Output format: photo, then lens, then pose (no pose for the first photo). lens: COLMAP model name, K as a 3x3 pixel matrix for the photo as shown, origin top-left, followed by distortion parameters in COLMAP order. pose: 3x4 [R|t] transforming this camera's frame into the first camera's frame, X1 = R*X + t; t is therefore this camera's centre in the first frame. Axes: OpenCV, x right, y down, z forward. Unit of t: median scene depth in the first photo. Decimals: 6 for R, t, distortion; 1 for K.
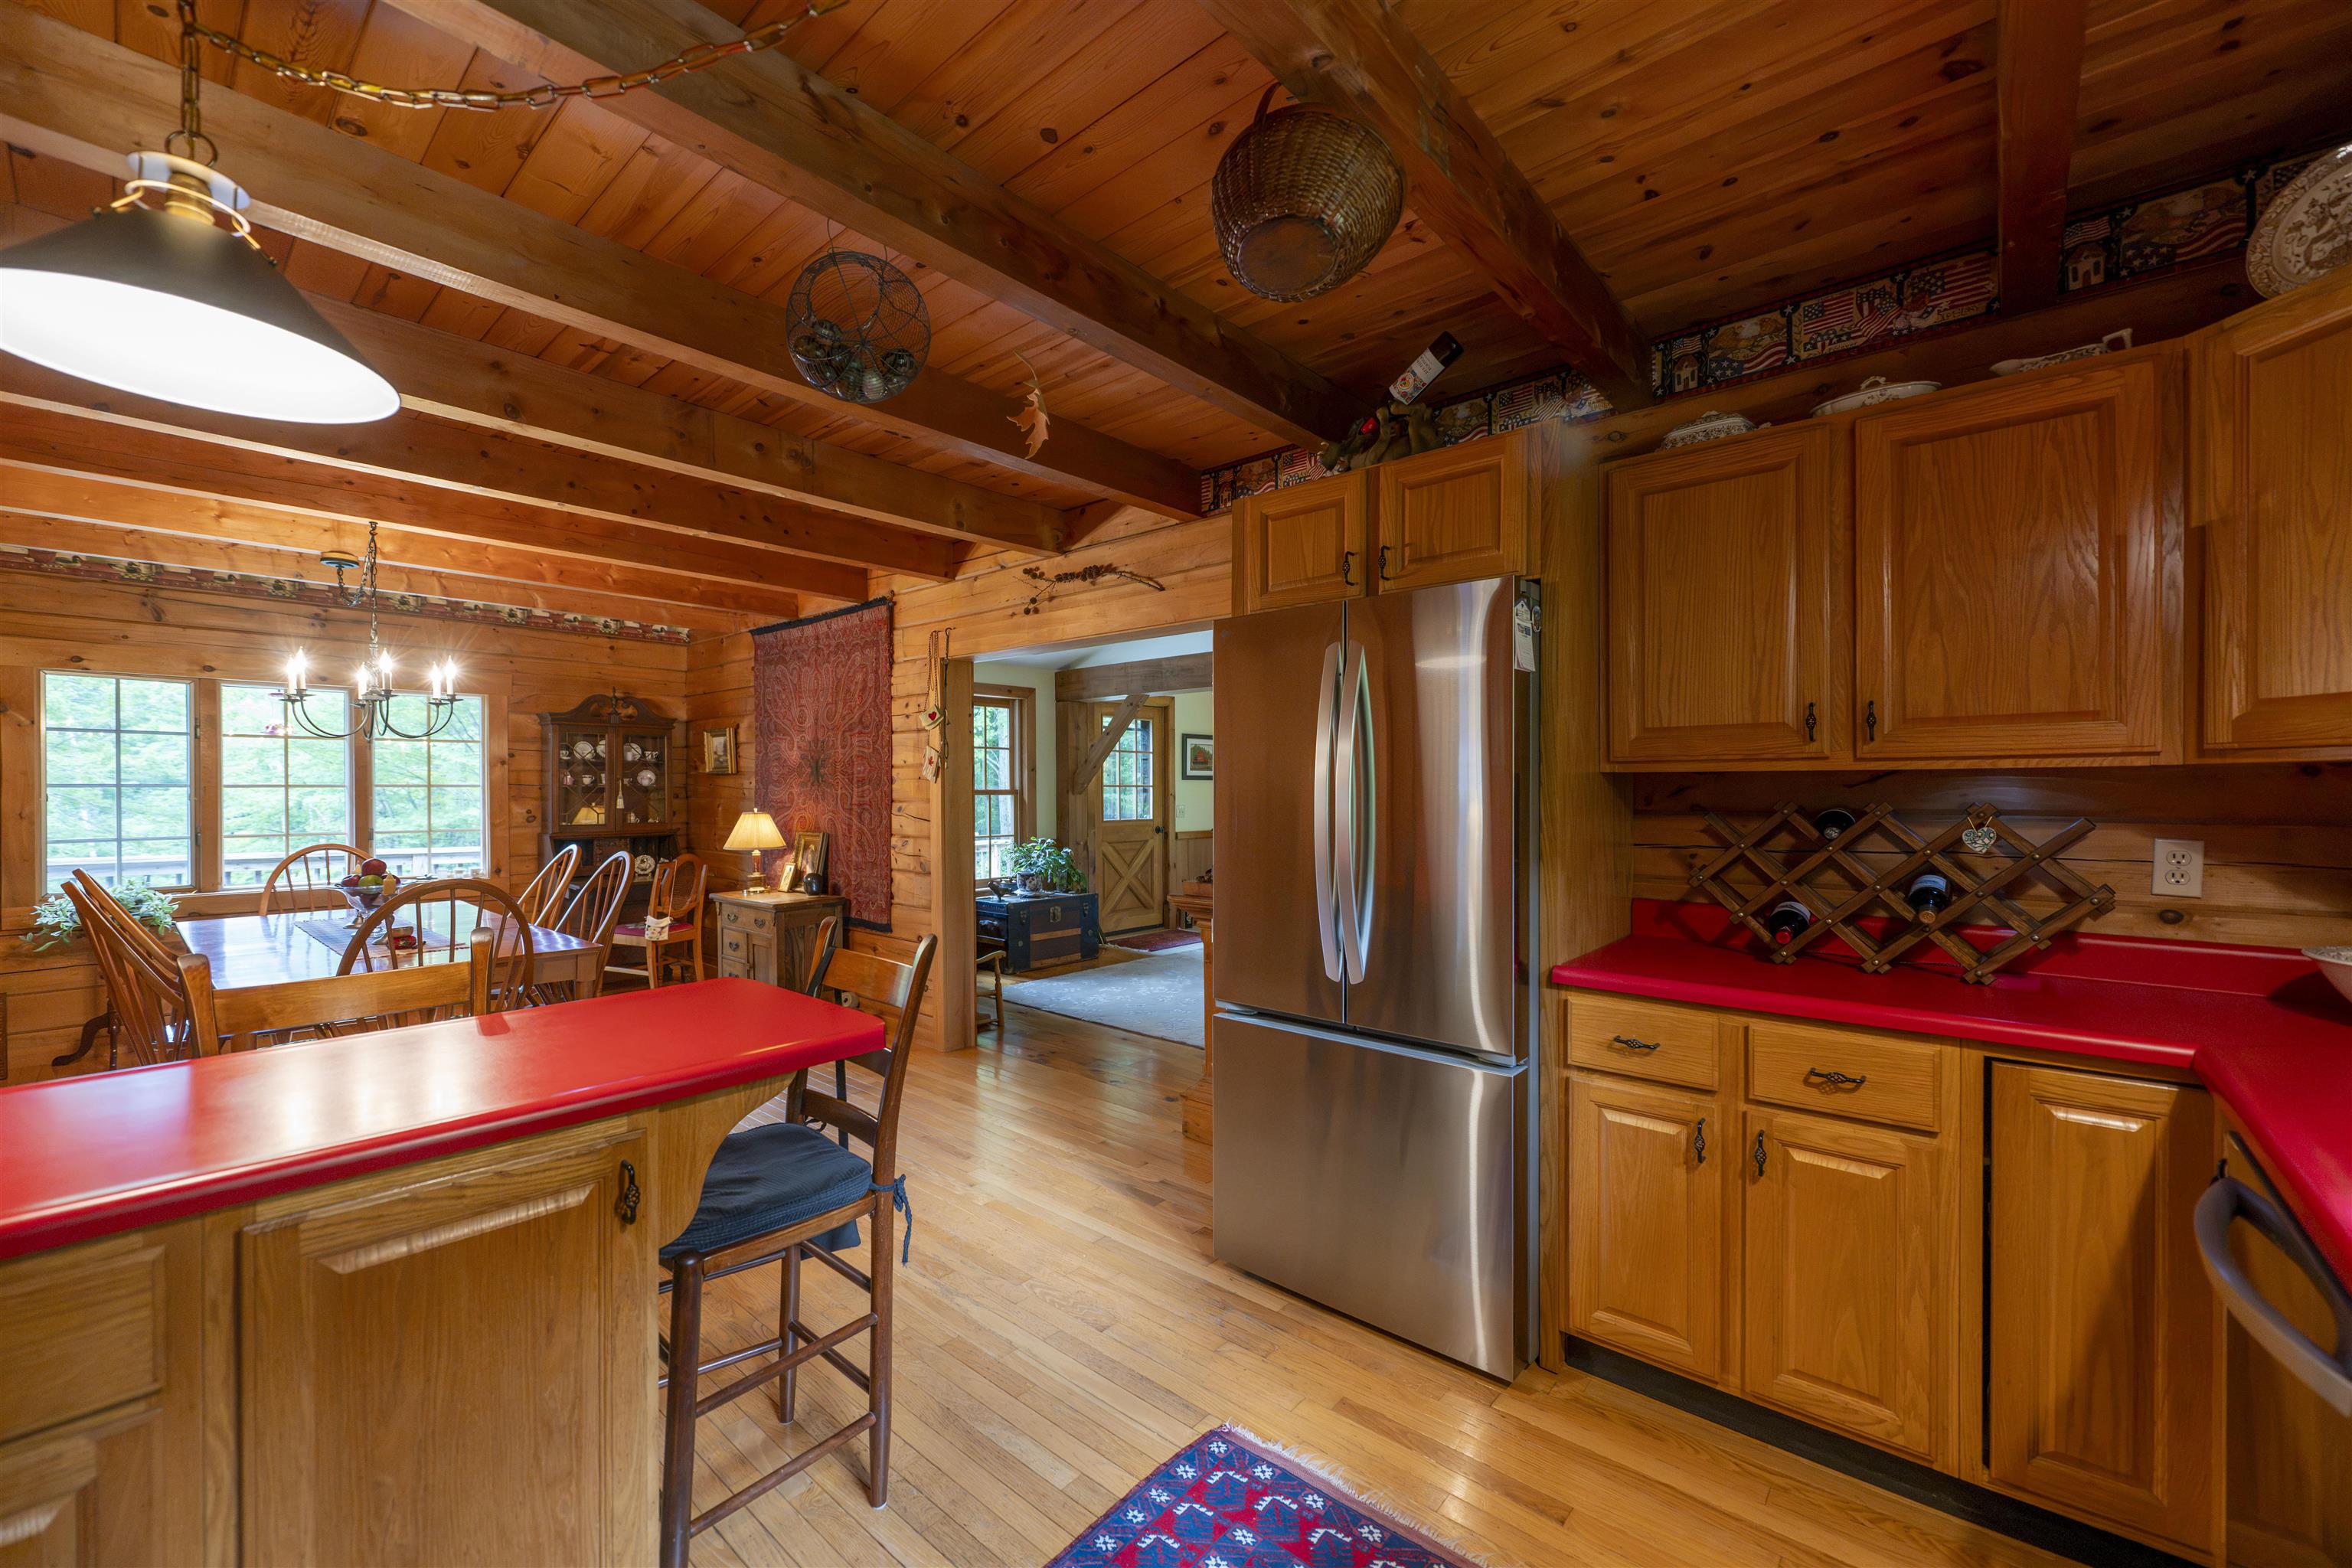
lens RADIAL K [[944.0, 0, 1163.7], [0, 944.0, 782.4], [0, 0, 1]] dist [-0.001388, -0.000212]
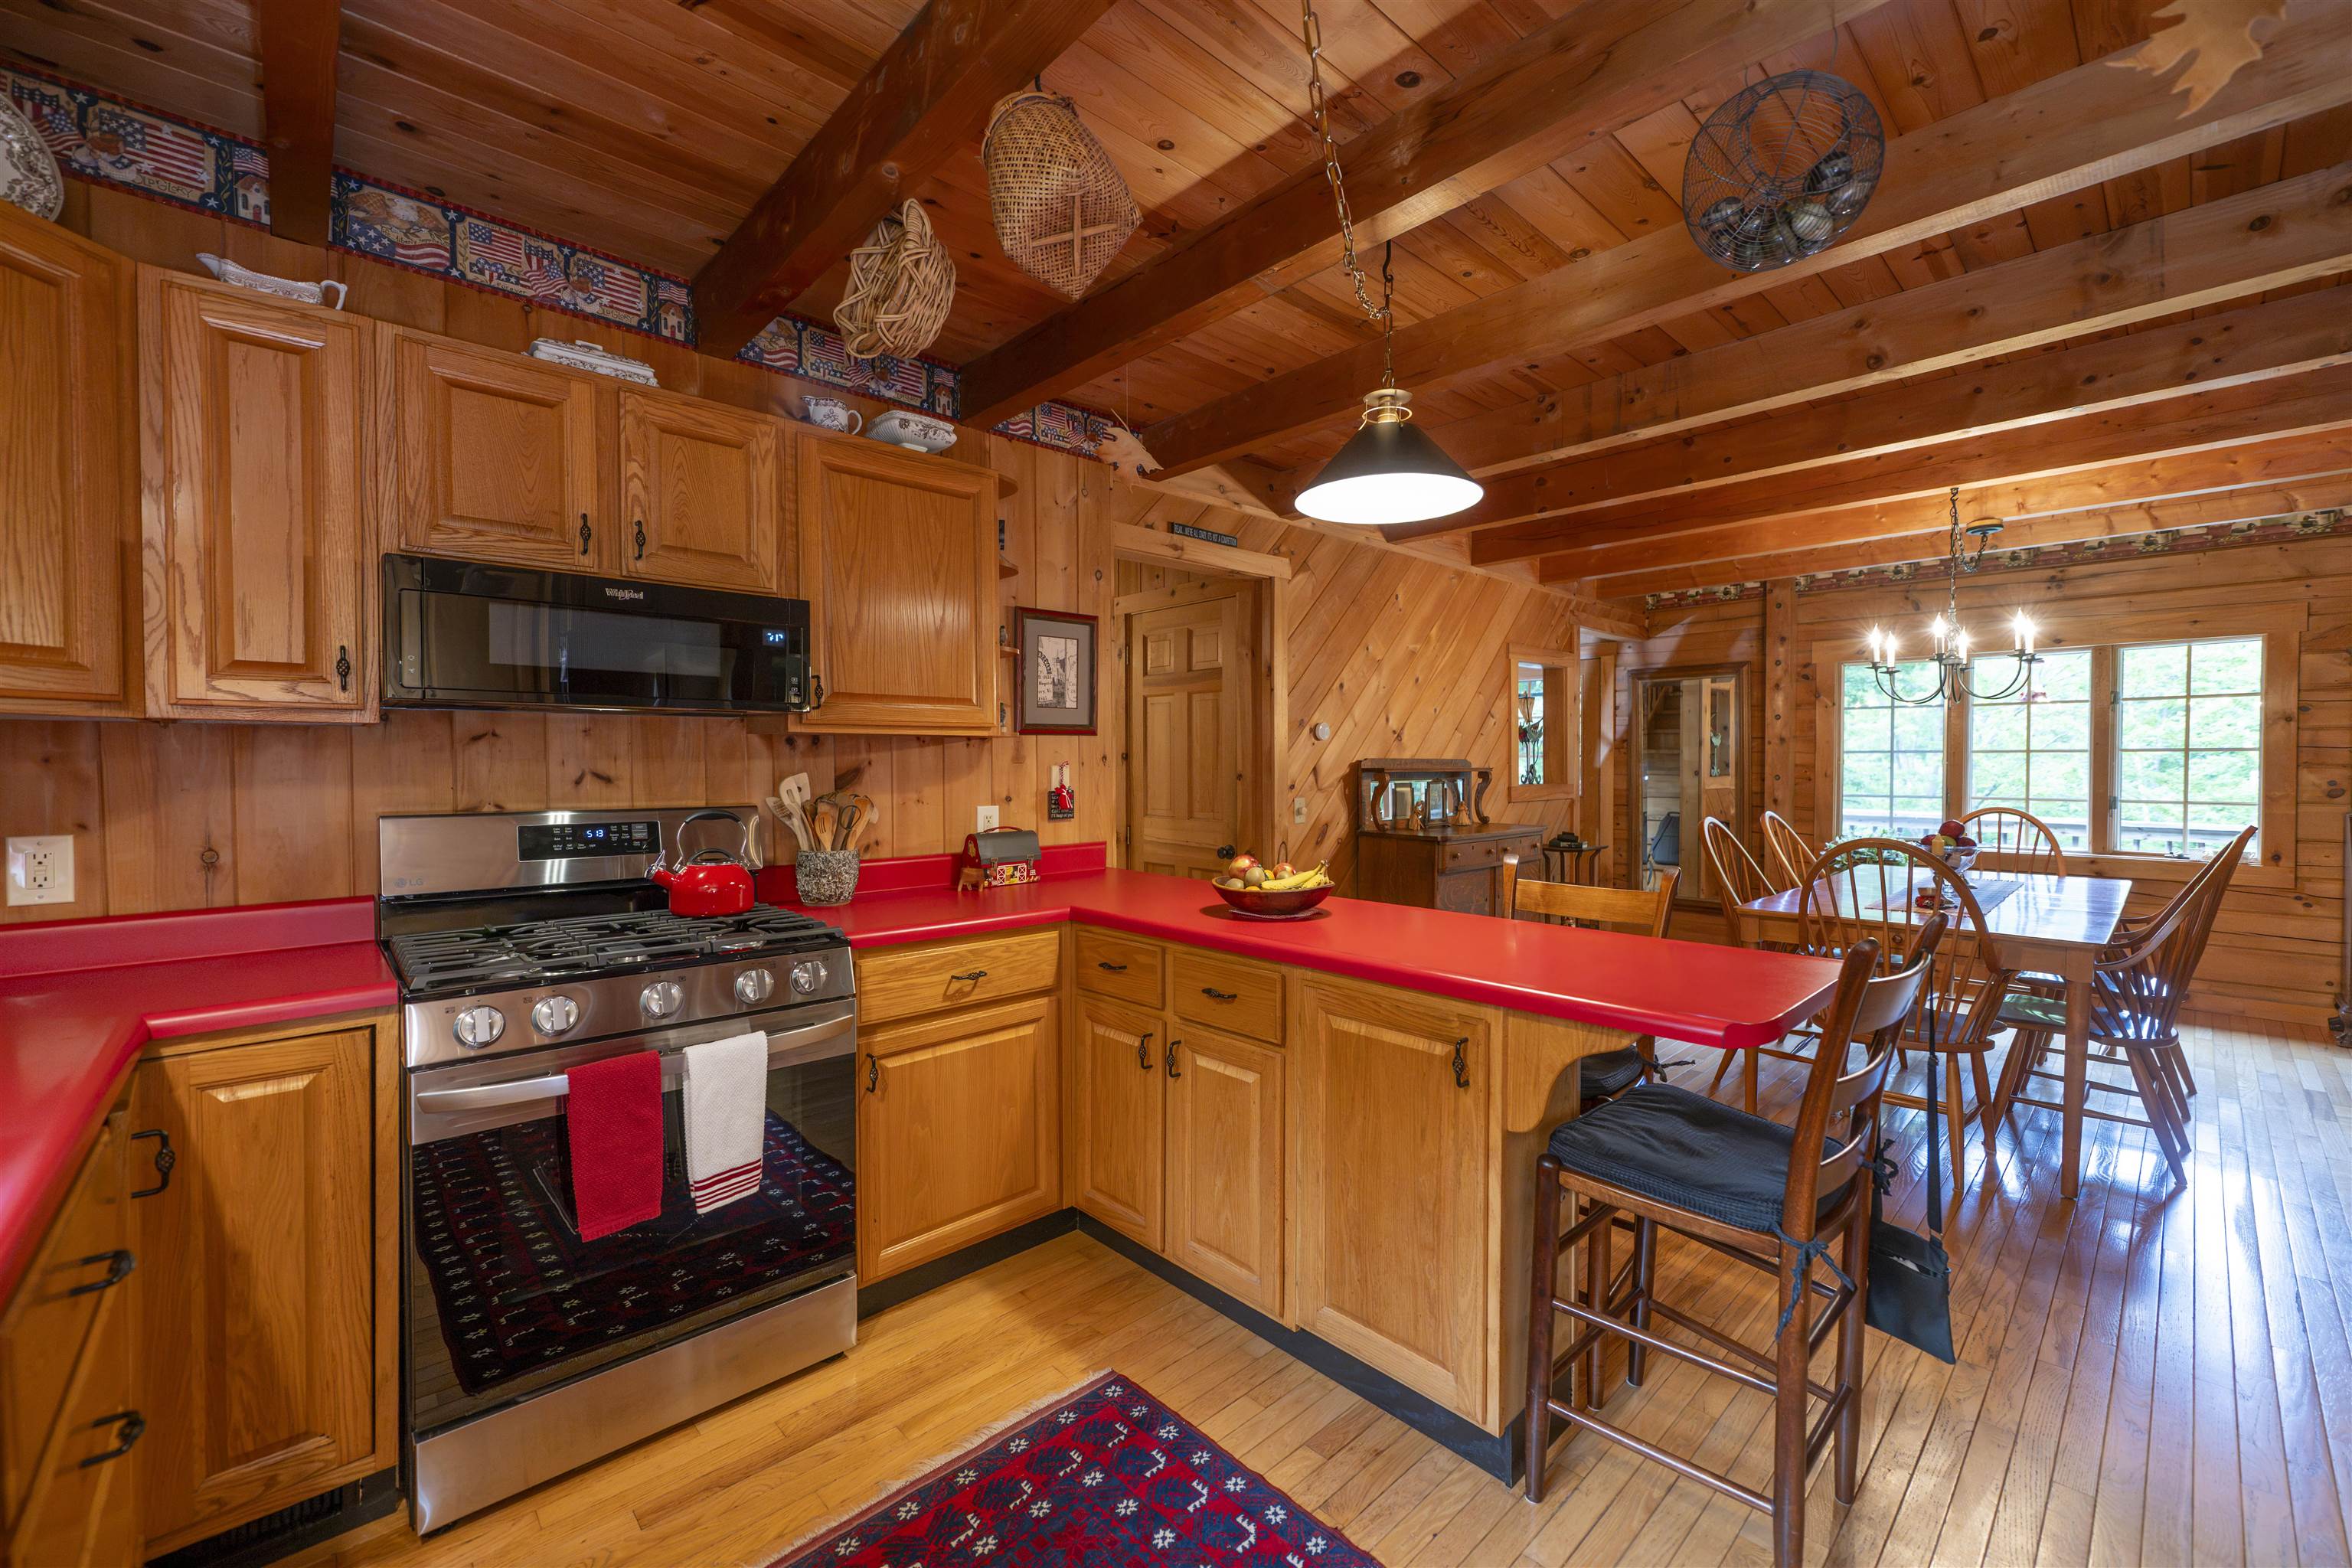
lens RADIAL K [[944.0, 0, 1163.1], [0, 944.0, 783.4], [0, 0, 1]] dist [-0.001388, -0.000212]
pose [[-0.111311, 0.024987, -0.993471, 0.362009], [0.008351, 0.999672, 0.024207, 0.011251], [0.993751, -0.005602, -0.111483, 0.367693]]
